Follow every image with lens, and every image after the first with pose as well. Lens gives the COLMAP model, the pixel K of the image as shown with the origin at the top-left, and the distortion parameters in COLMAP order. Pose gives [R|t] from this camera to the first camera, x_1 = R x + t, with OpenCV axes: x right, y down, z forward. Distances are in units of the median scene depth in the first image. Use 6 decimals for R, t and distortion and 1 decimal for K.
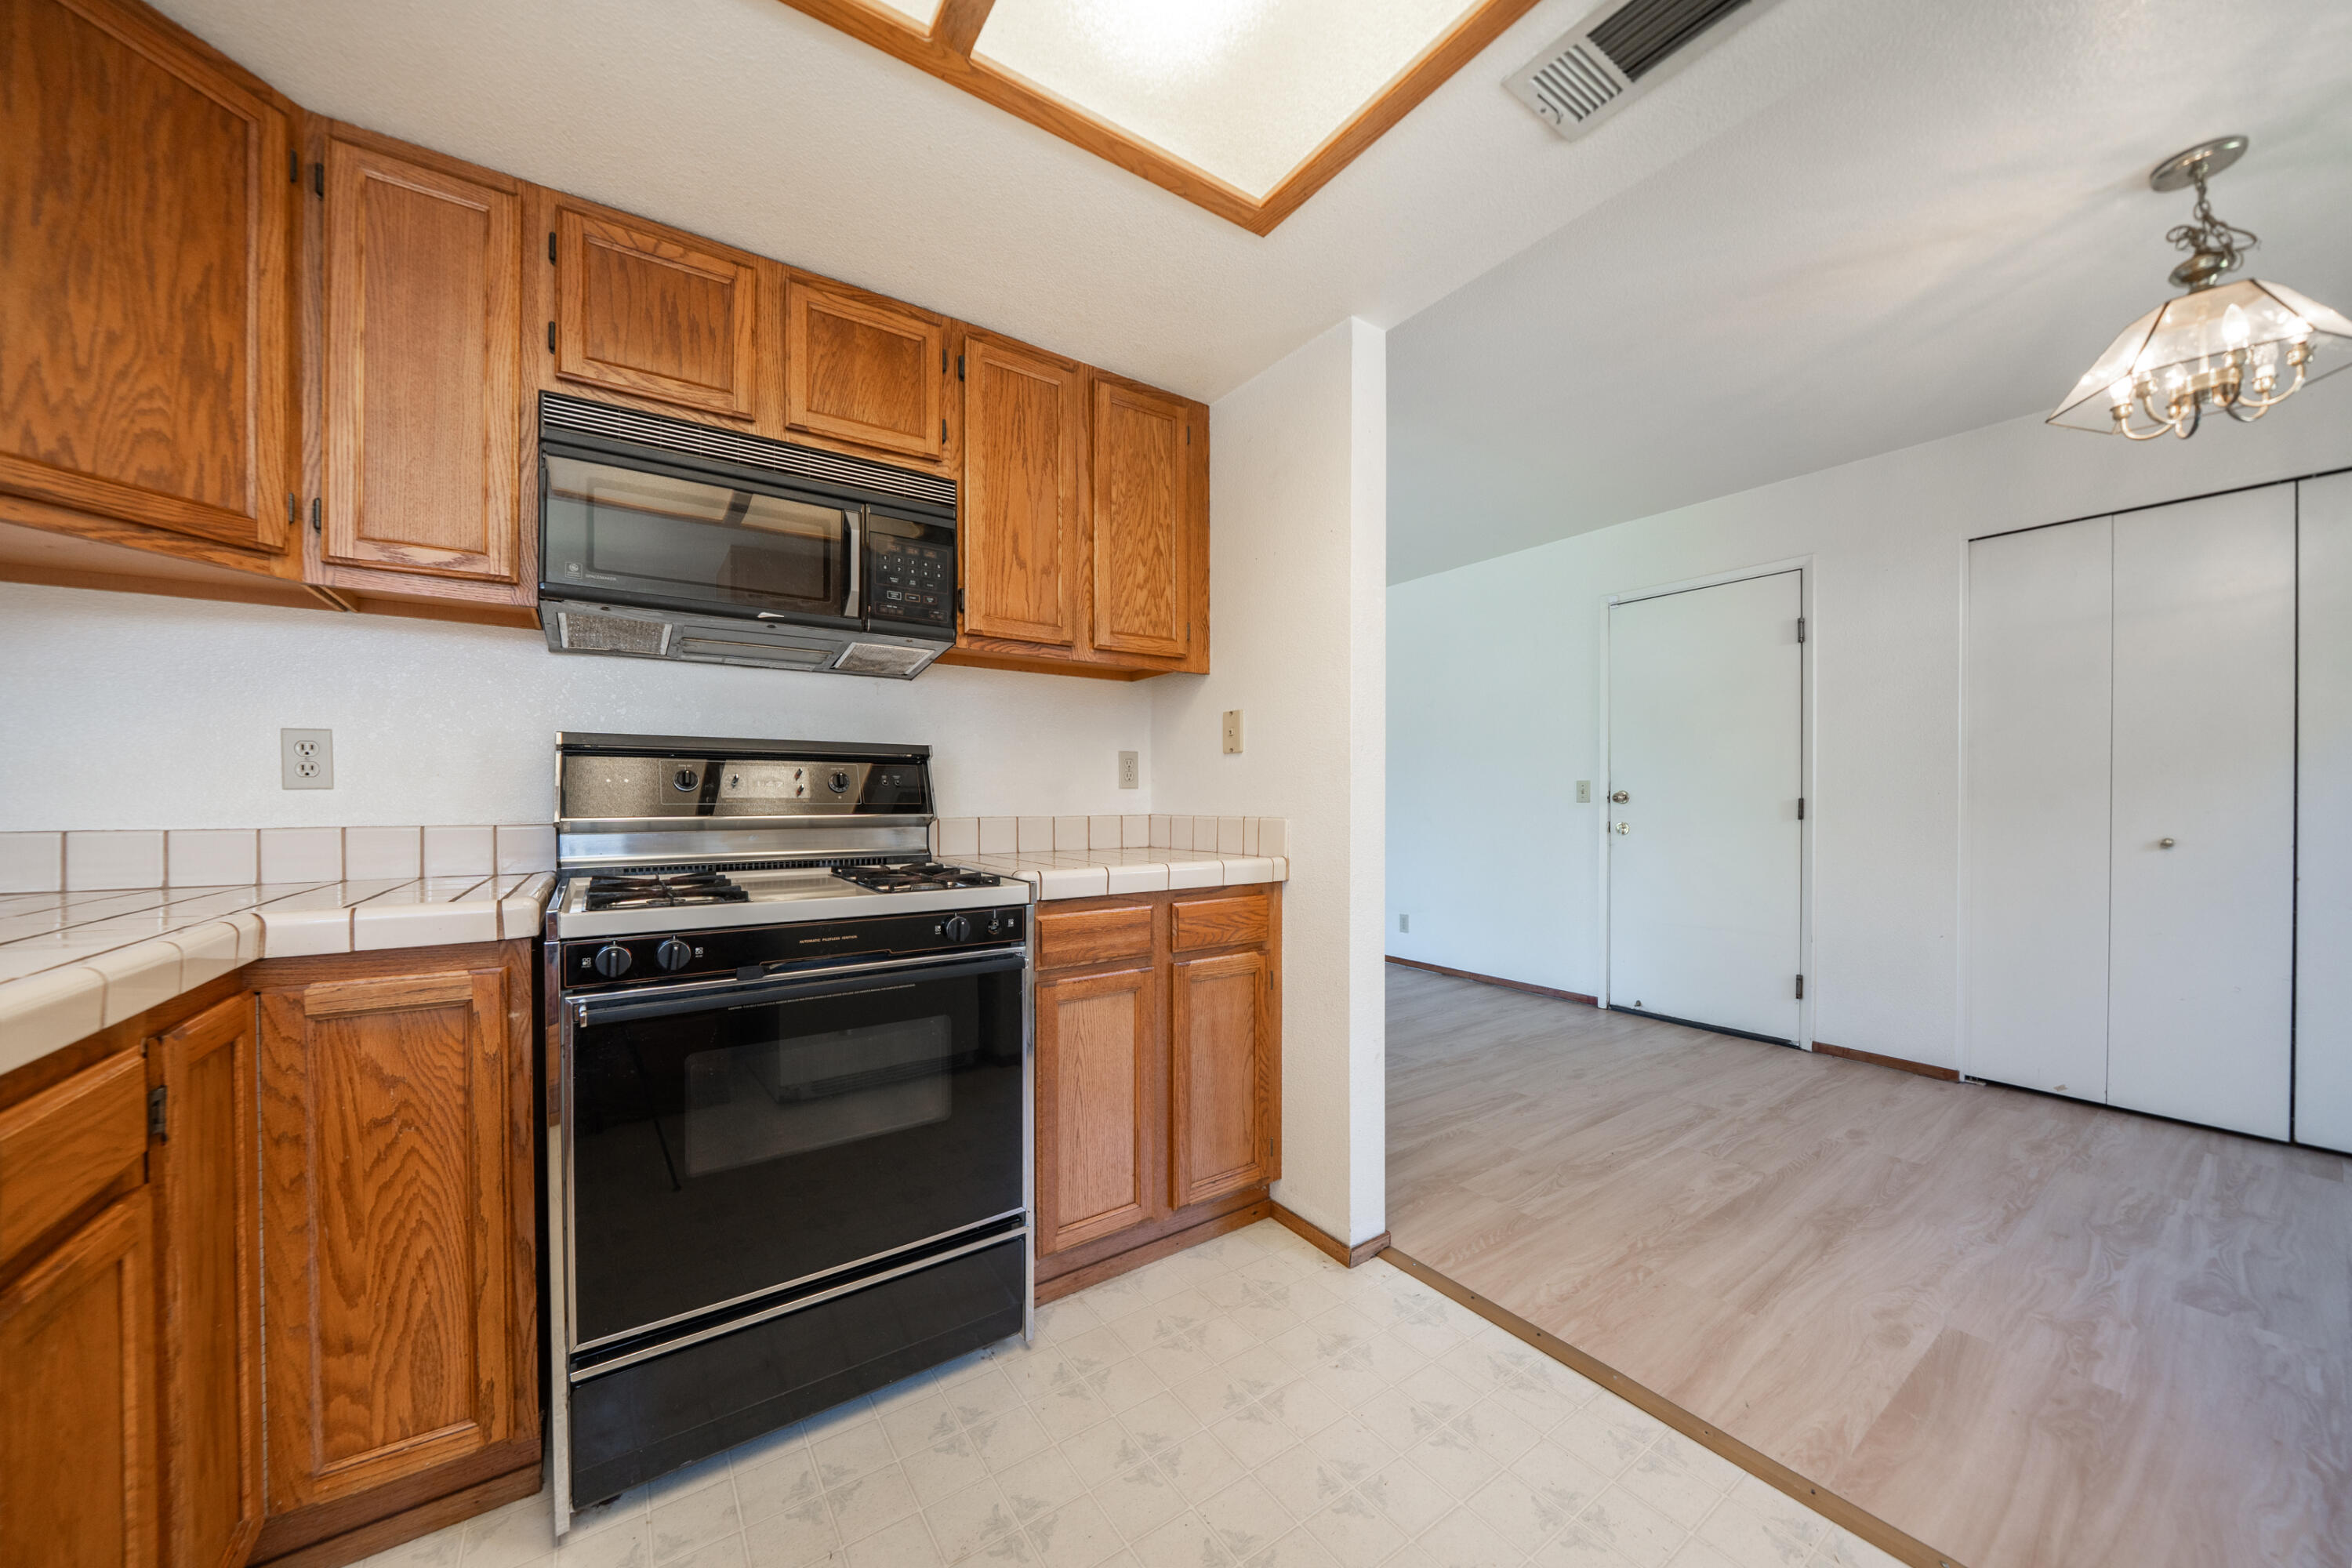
lens RADIAL K [[824.7, 0, 1168.6], [0, 824.7, 803.6], [0, 0, 1]] dist [-0.011791, 0.000238]
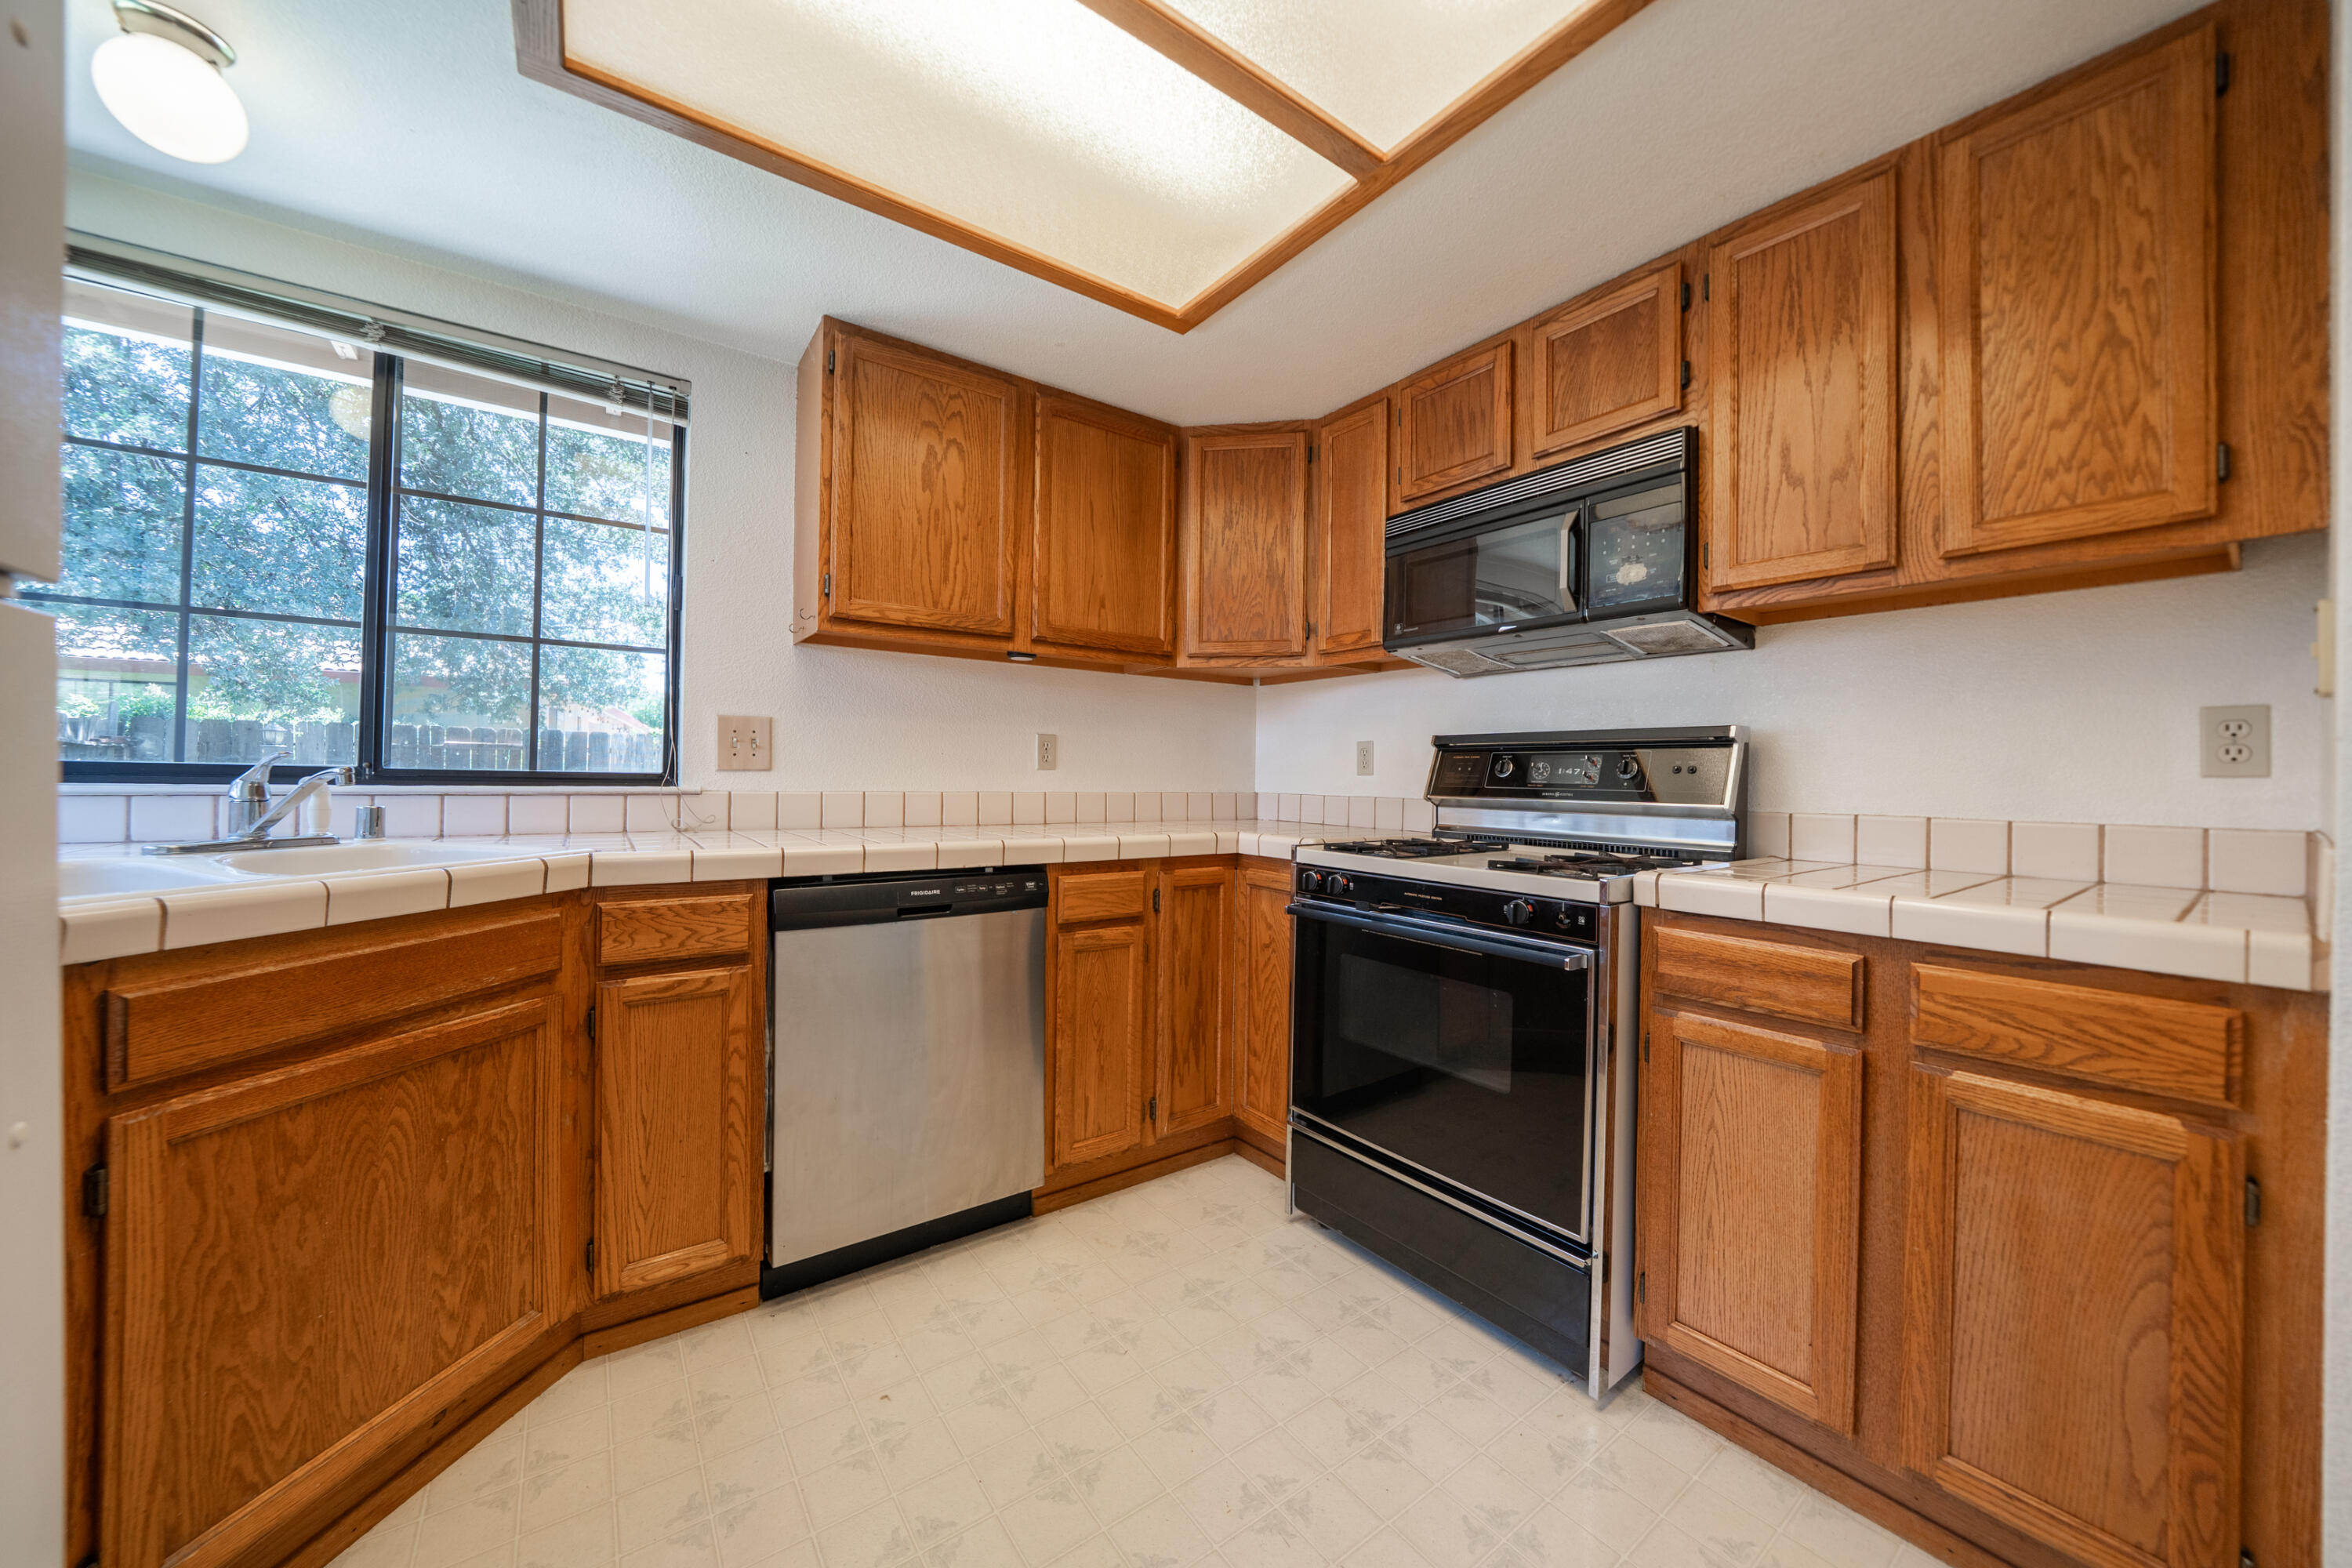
lens RADIAL K [[831.9, 0, 1163.3], [0, 831.9, 775.4], [0, 0, 1]] dist [-0.014434, 0.001909]
pose [[0.010205, -0.000787, -0.999948, 0.582085], [-0.023416, 0.999725, -0.001026, -0.004423], [0.999674, 0.023425, 0.010184, 0.414527]]
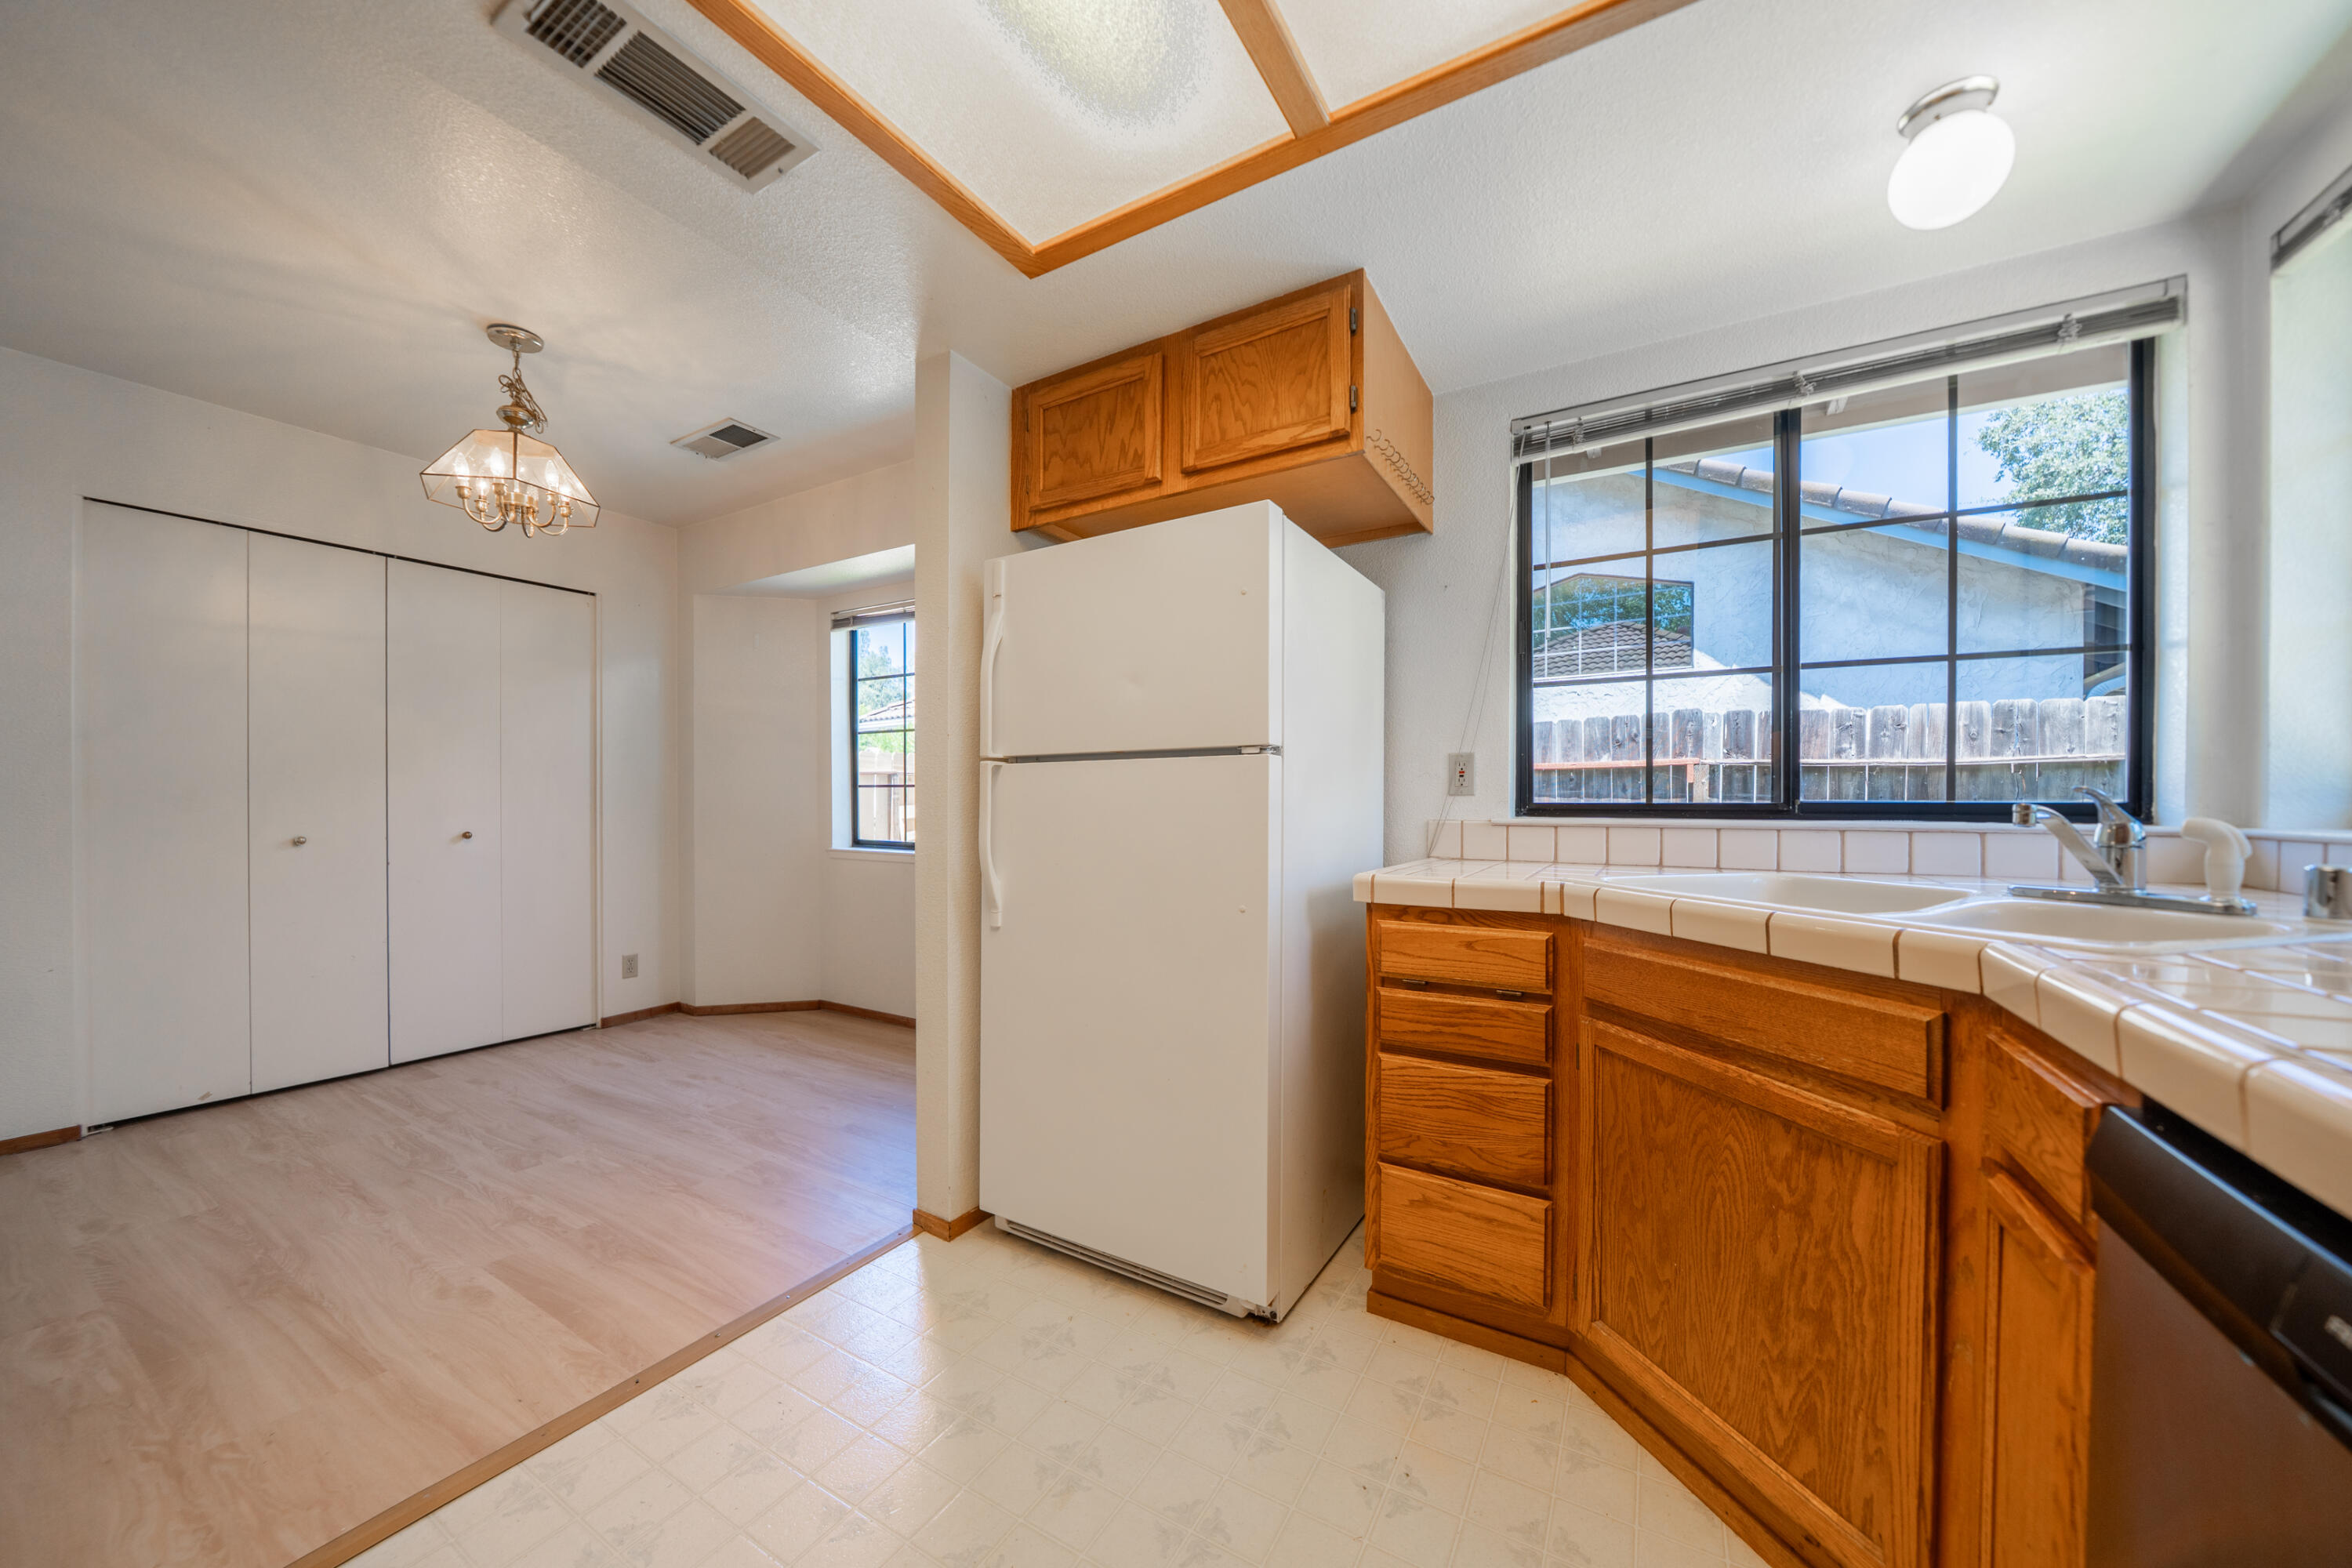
lens RADIAL K [[824.7, 0, 1168.6], [0, 824.7, 803.6], [0, 0, 1]] dist [-0.011791, 0.000238]
pose [[-0.414257, -0.003095, 0.910155, -0.397169], [0.006027, 0.999963, 0.006143, -0.003407], [-0.910140, 0.008030, -0.414223, 0.499043]]
